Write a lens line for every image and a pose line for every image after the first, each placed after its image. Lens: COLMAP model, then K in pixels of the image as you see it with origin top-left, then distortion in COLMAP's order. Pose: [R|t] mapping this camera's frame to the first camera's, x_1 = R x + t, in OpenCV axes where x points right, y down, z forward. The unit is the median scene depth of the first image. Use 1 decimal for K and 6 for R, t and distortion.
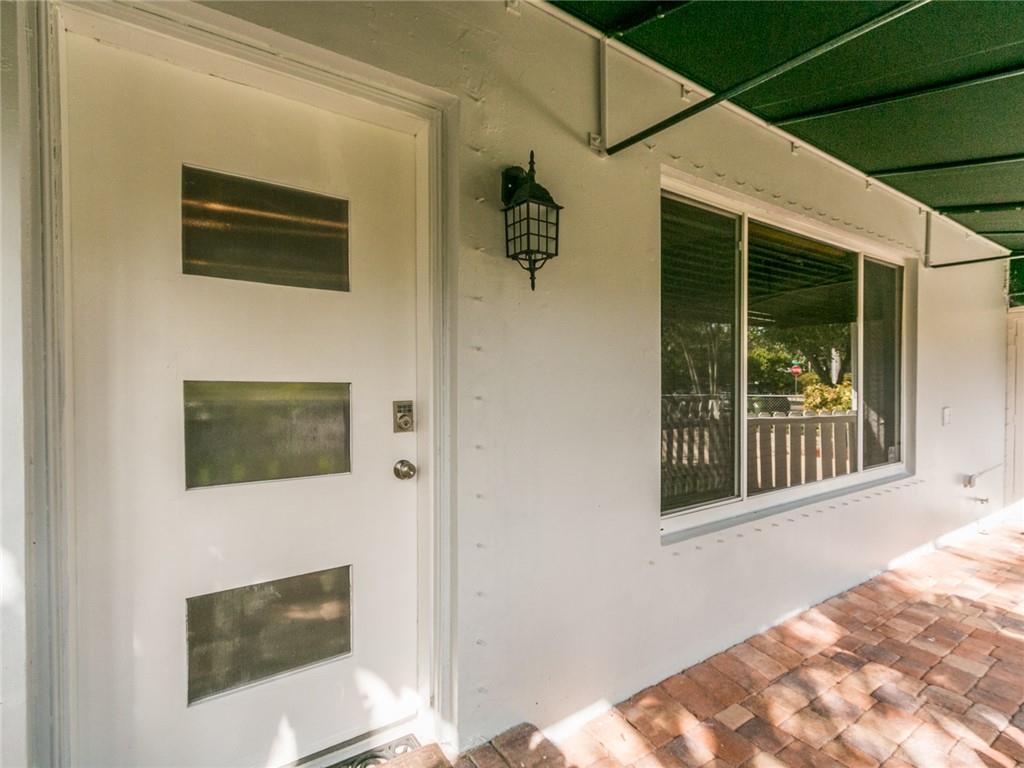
lens RADIAL K [[485.6, 0, 512.2], [0, 485.6, 383.9], [0, 0, 1]] dist [0.004277, 0.000312]
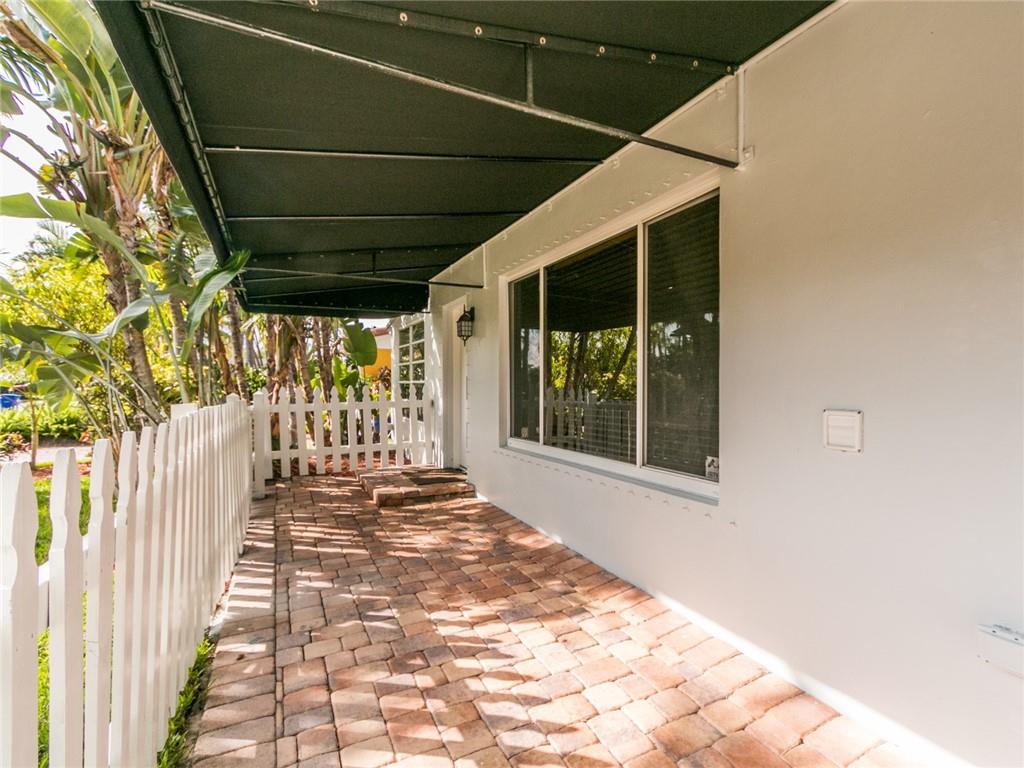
lens RADIAL K [[485.6, 0, 512.2], [0, 485.6, 383.9], [0, 0, 1]] dist [0.004277, 0.000312]
pose [[-0.141171, 0.005154, -0.989972, 1.888161], [-0.011971, 0.999904, 0.006913, 0.079062], [0.989913, 0.012827, -0.141095, 1.112363]]
